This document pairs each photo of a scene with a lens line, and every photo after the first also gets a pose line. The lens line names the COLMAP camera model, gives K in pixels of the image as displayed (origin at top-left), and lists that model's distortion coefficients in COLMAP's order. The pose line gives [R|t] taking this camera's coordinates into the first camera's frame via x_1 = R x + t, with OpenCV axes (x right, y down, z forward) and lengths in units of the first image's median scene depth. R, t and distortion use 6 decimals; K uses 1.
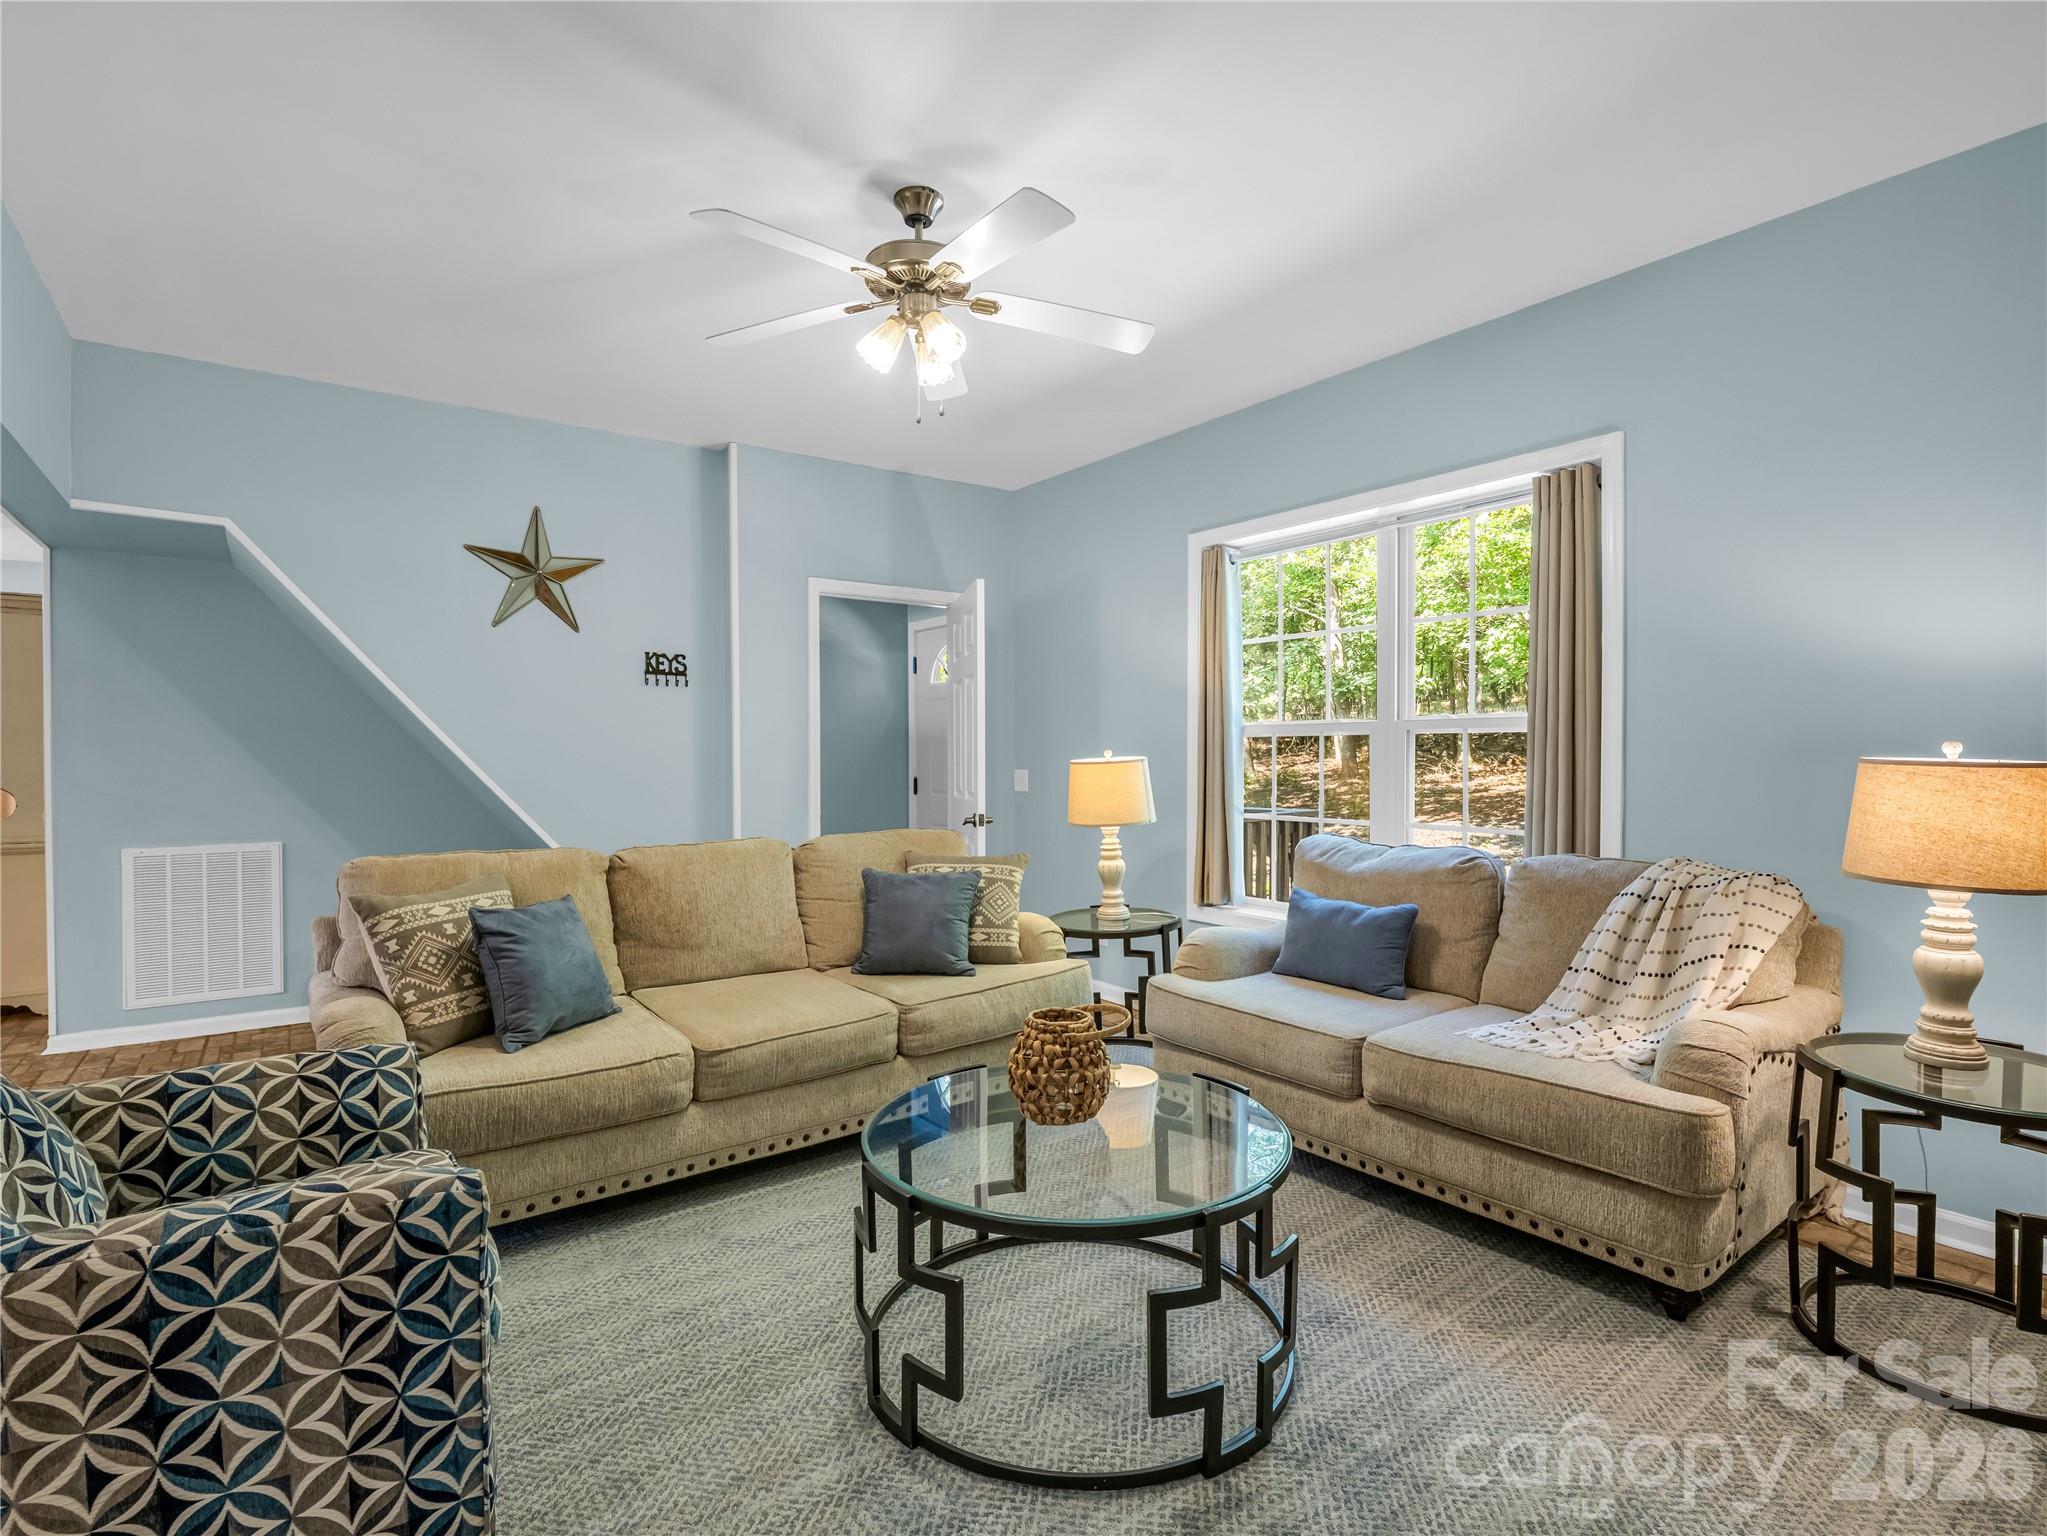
lens RADIAL K [[1018.7, 0, 1030.1], [0, 1018.7, 774.4], [0, 0, 1]] dist [-0.008520, -0.004764]
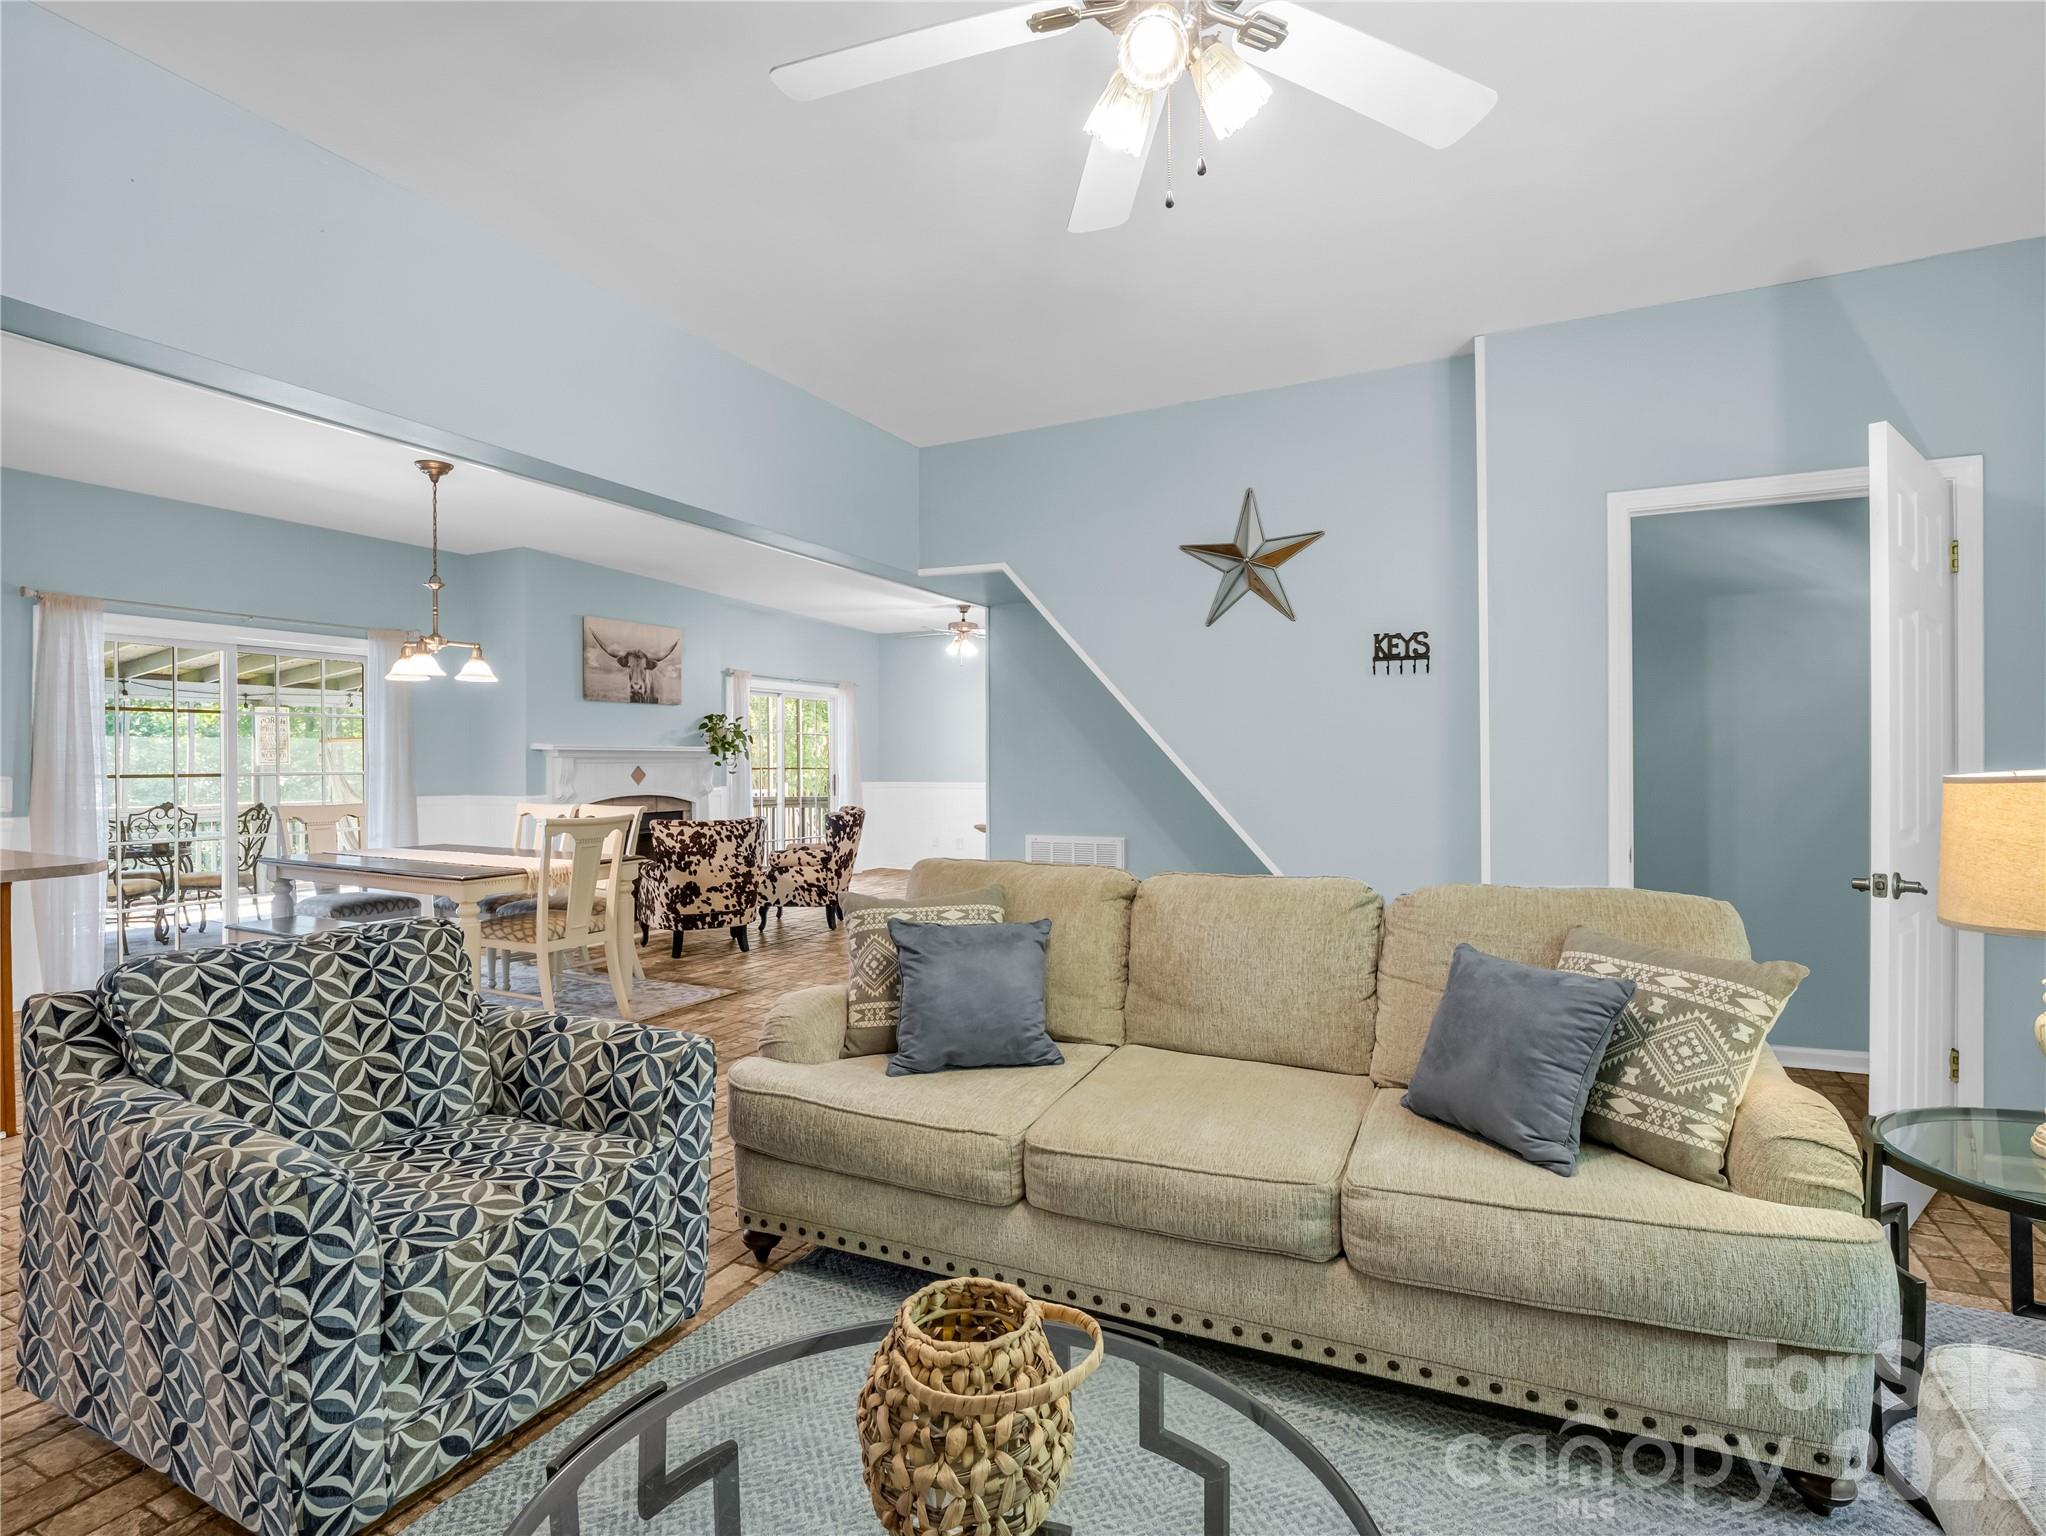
lens RADIAL K [[1018.2, 0, 1025.6], [0, 1018.2, 763.2], [0, 0, 1]] dist [-0.008520, -0.004764]
pose [[0.440237, 0.001849, -0.897880, 0.276403], [-0.012620, 0.999912, -0.004128, -0.012239], [0.897793, 0.013148, 0.440222, 0.472607]]
